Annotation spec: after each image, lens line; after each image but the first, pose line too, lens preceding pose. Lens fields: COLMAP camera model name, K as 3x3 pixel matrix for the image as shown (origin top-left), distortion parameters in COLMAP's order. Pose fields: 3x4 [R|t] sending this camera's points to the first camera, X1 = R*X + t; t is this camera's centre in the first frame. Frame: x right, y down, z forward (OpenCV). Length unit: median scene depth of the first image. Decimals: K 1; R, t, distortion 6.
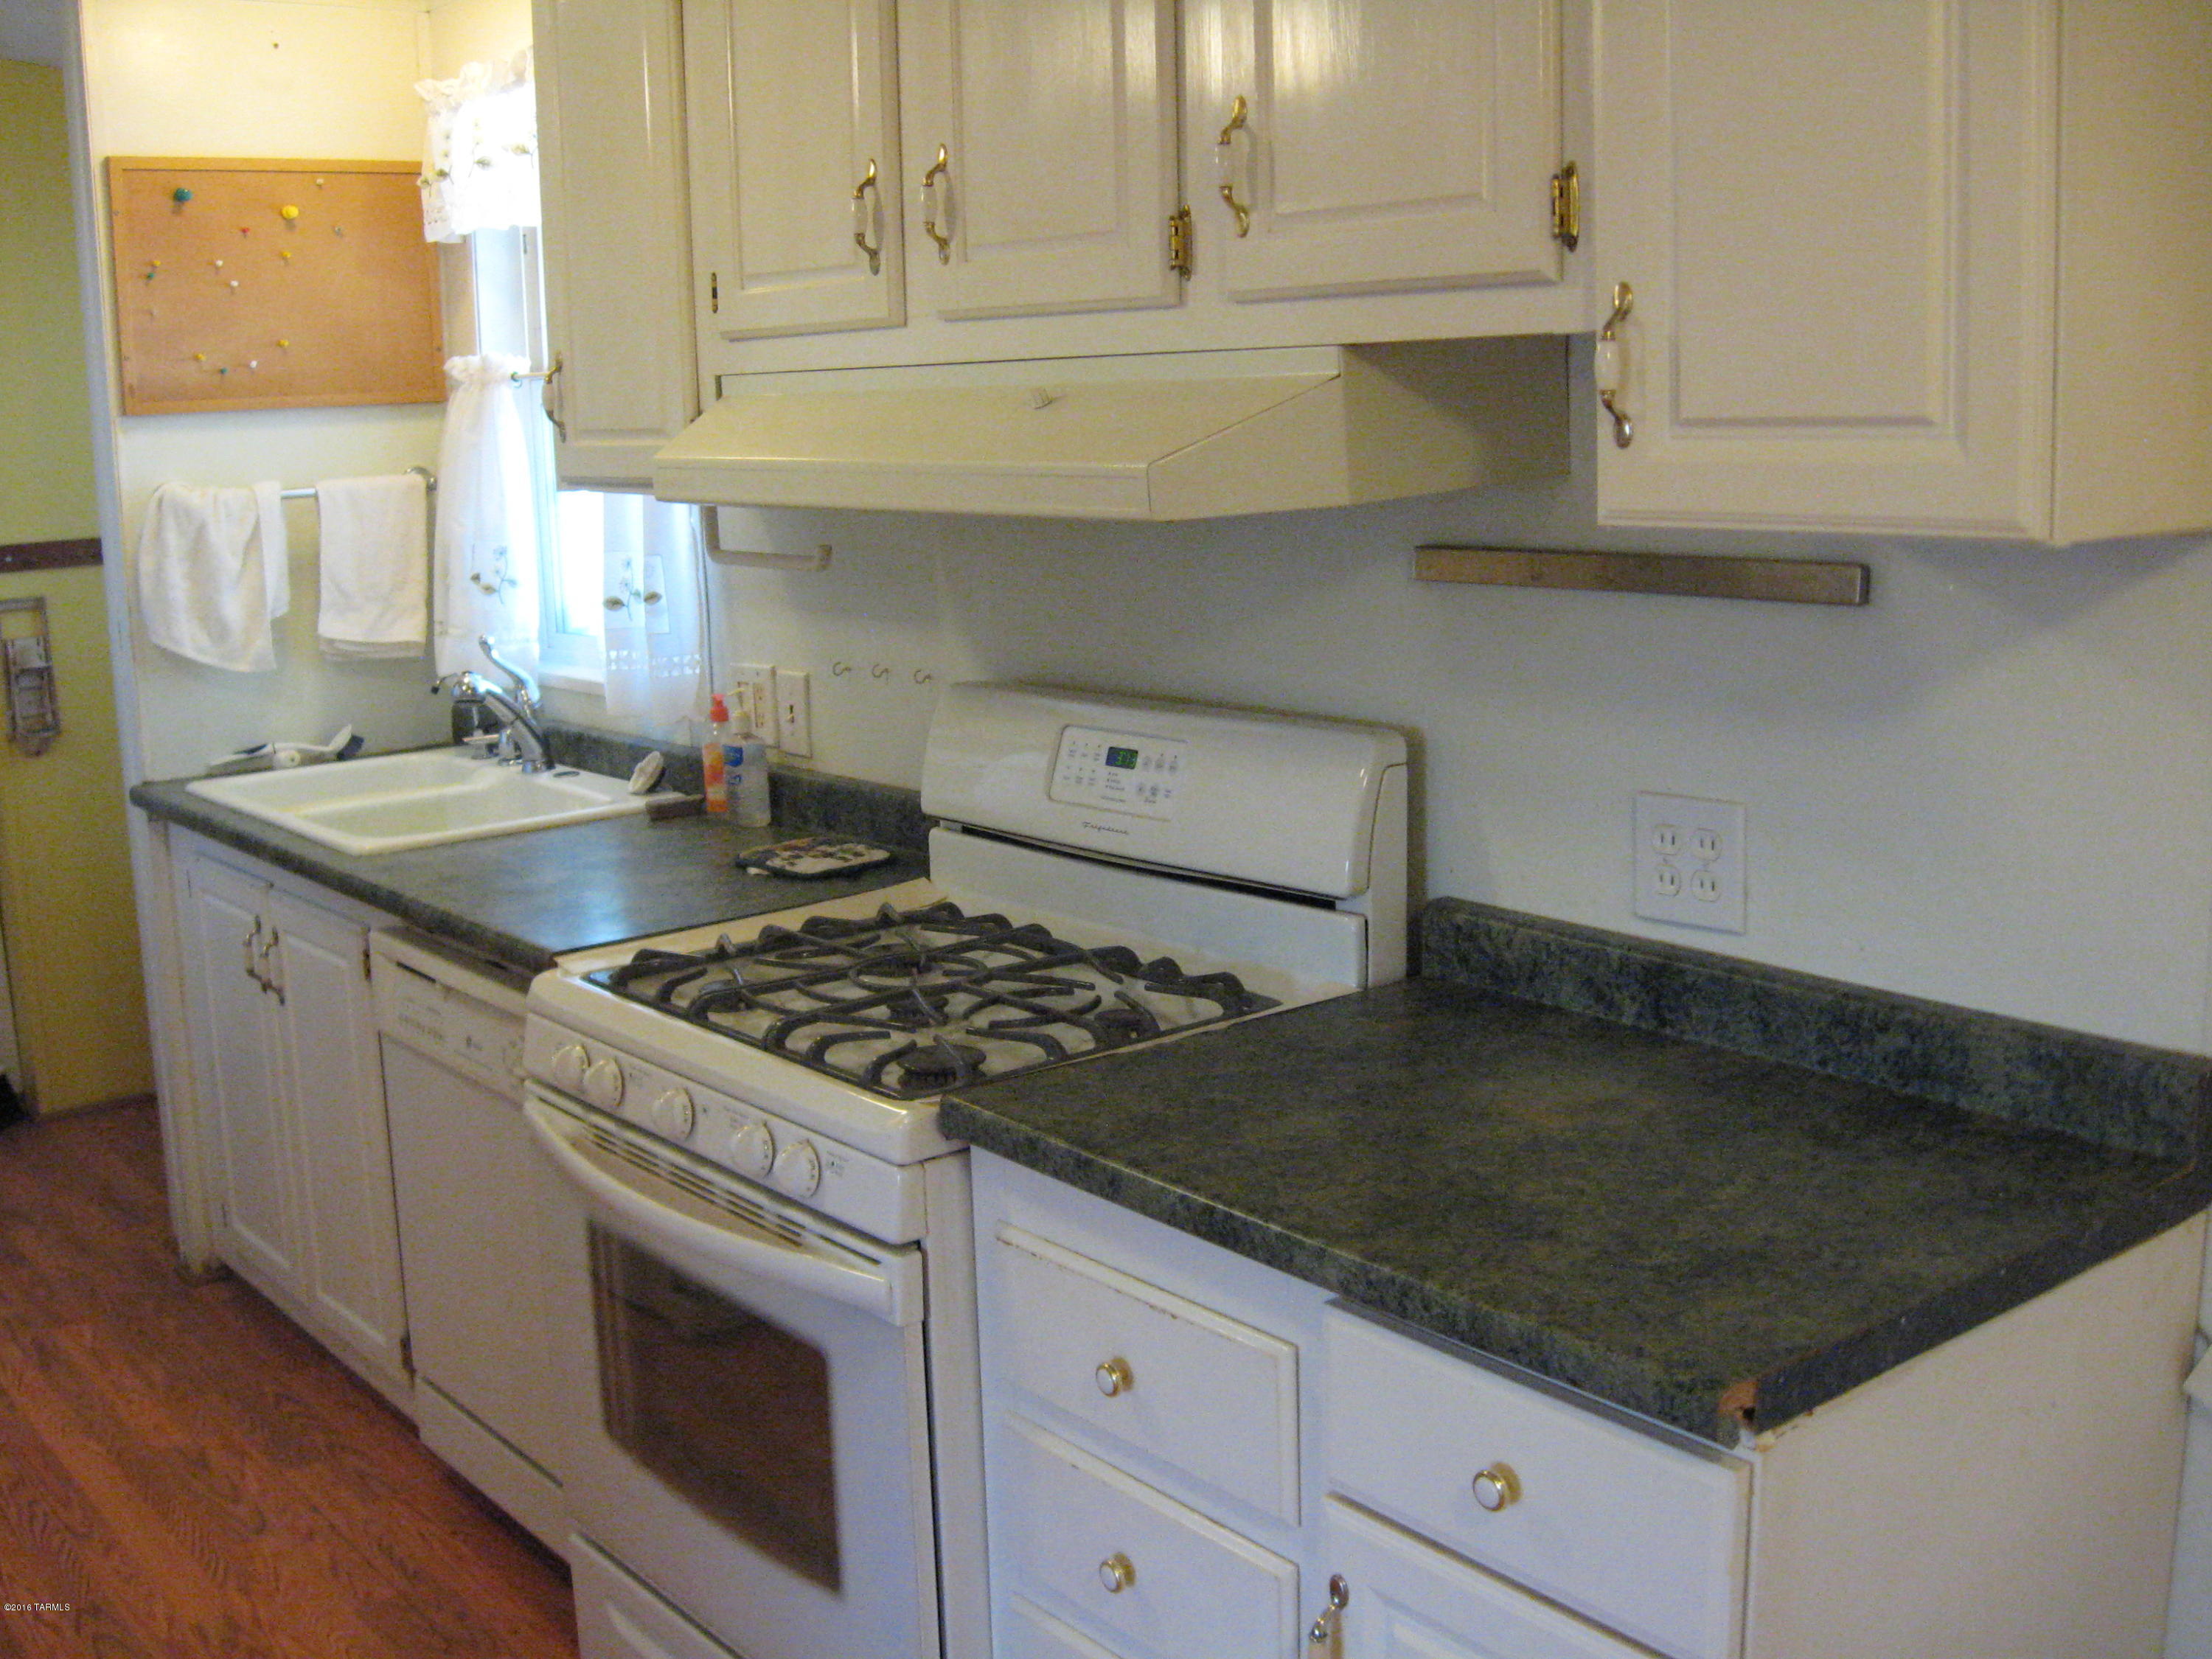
lens RADIAL K [[2289.7, 0, 1095.1], [0, 2289.7, 793.3], [0, 0, 1]] dist [-0.132737, 0.036911]
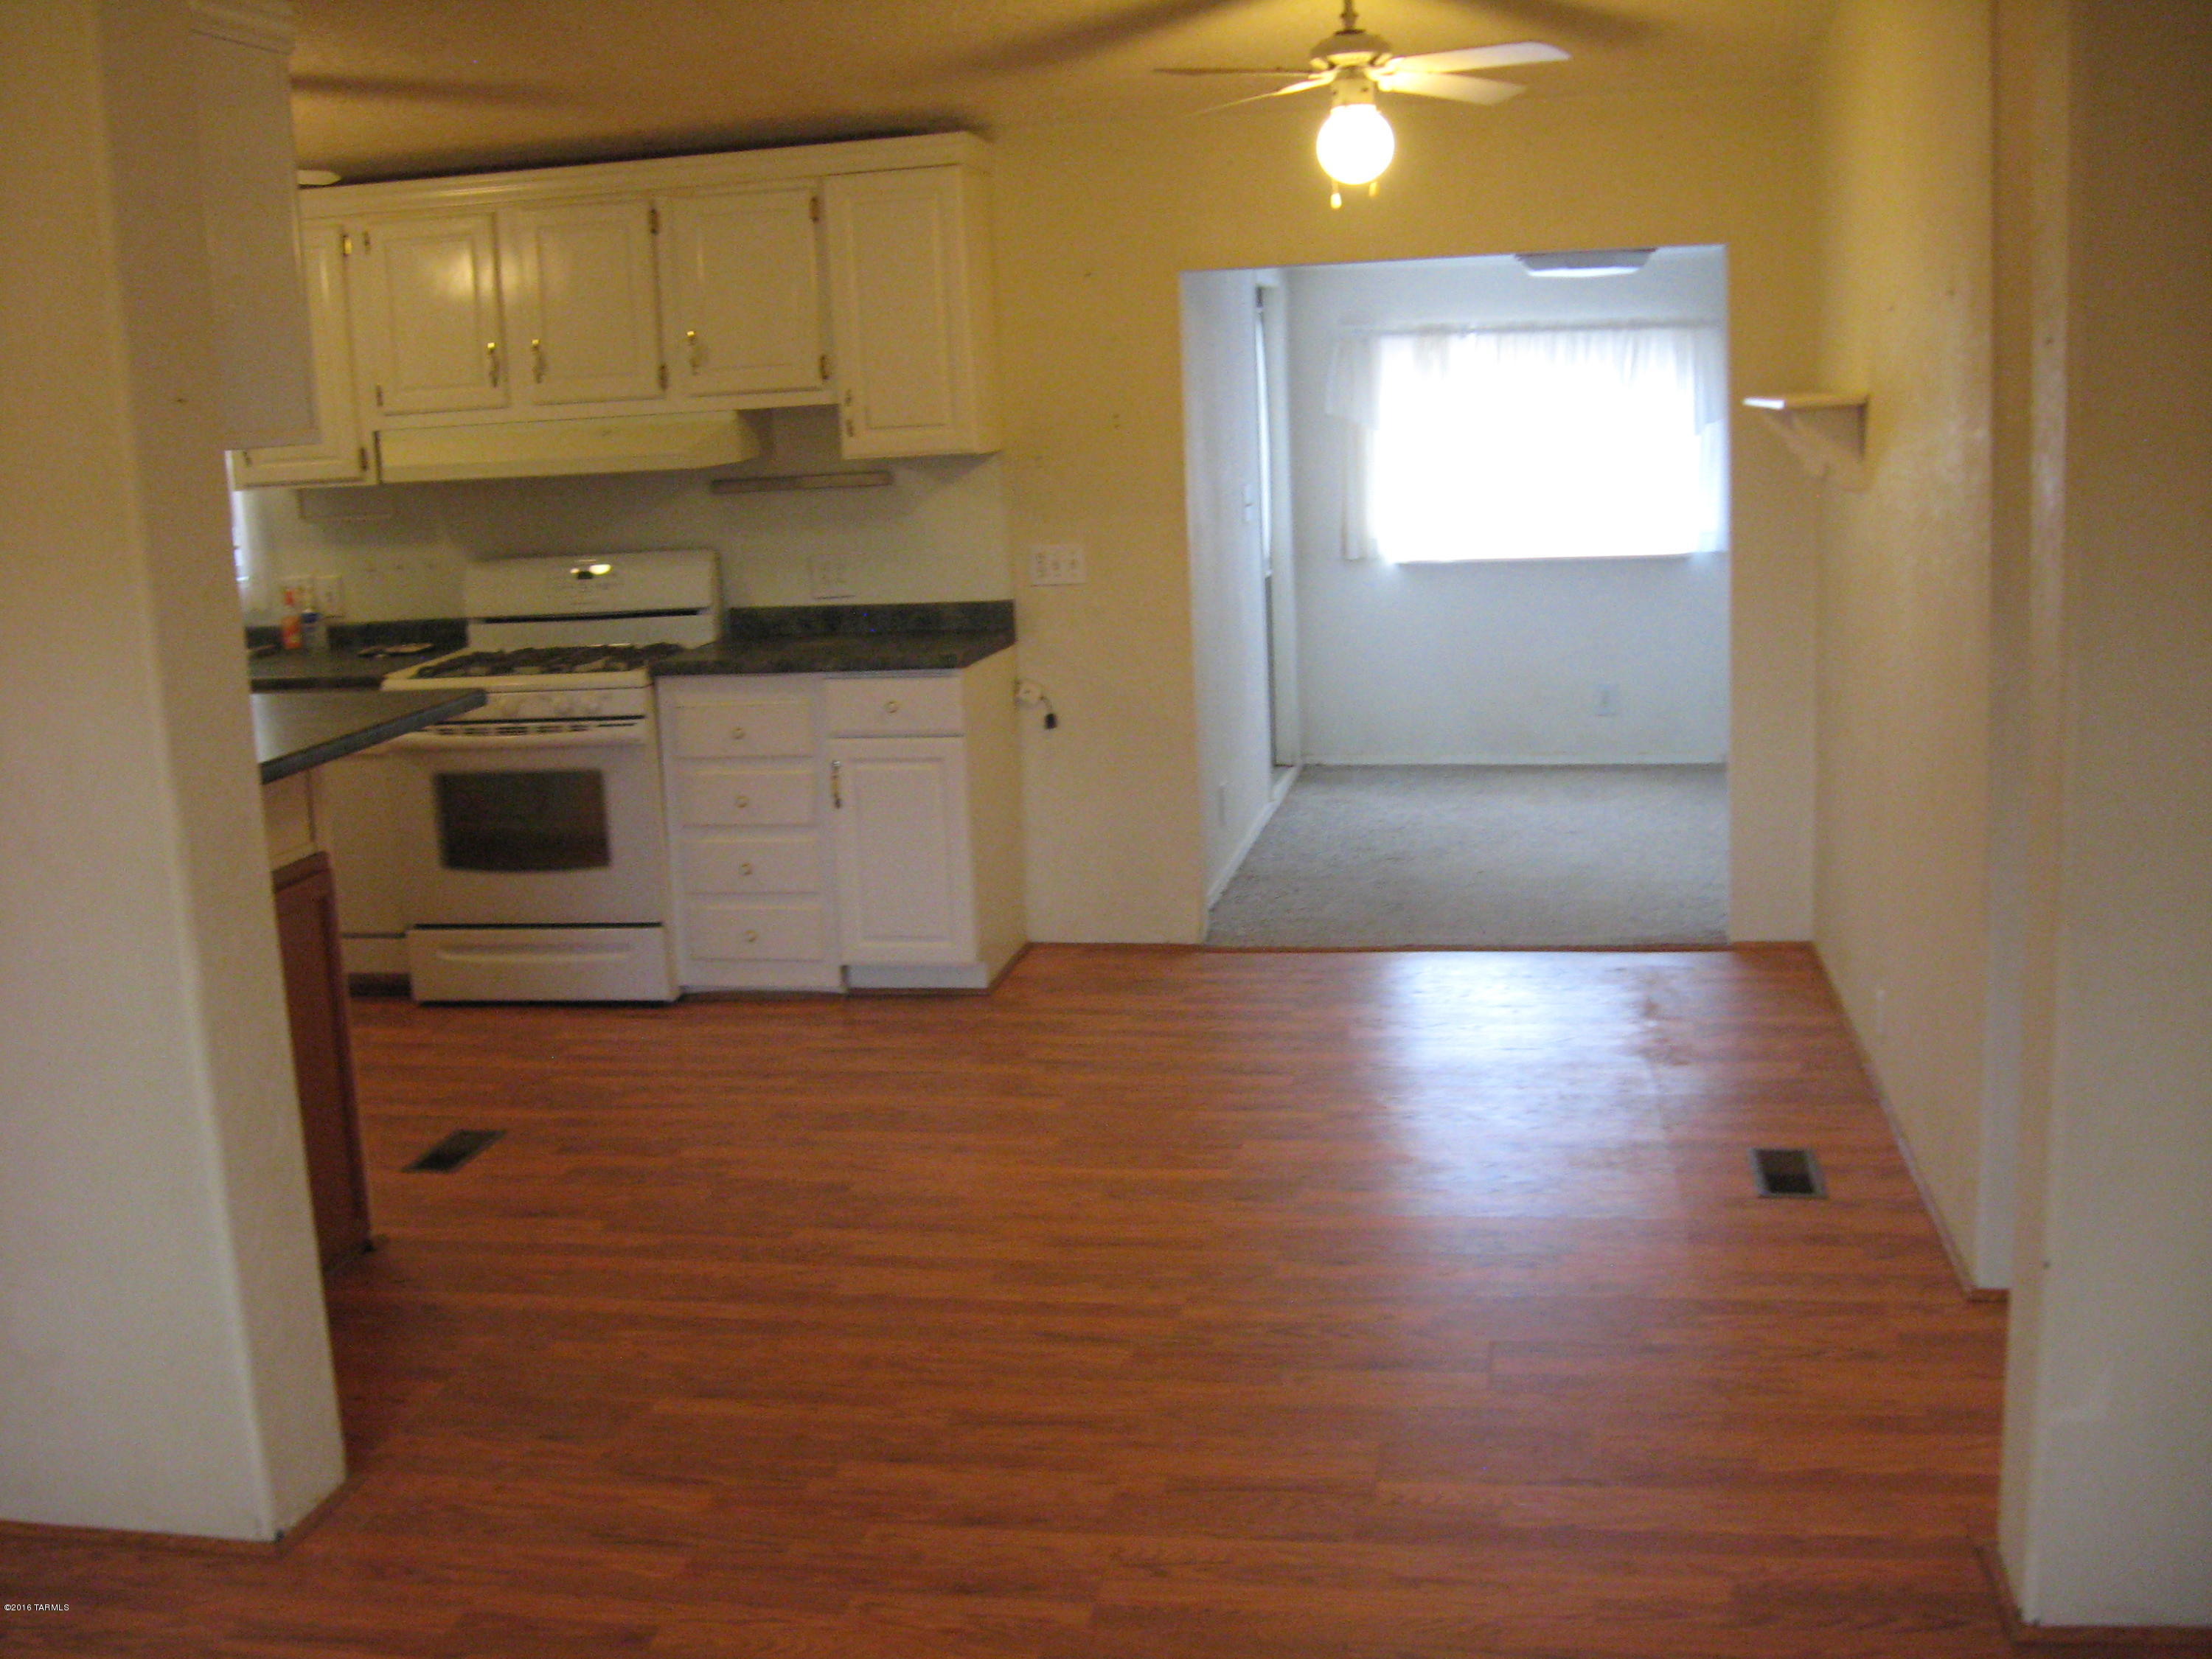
lens RADIAL K [[2289.7, 0, 1095.1], [0, 2289.7, 793.3], [0, 0, 1]] dist [-0.132737, 0.036911]
pose [[0.761507, -0.123931, 0.636198, -1.065366], [0.137664, 0.990081, 0.028089, 0.206262], [-0.633369, 0.066191, 0.771014, -1.142284]]
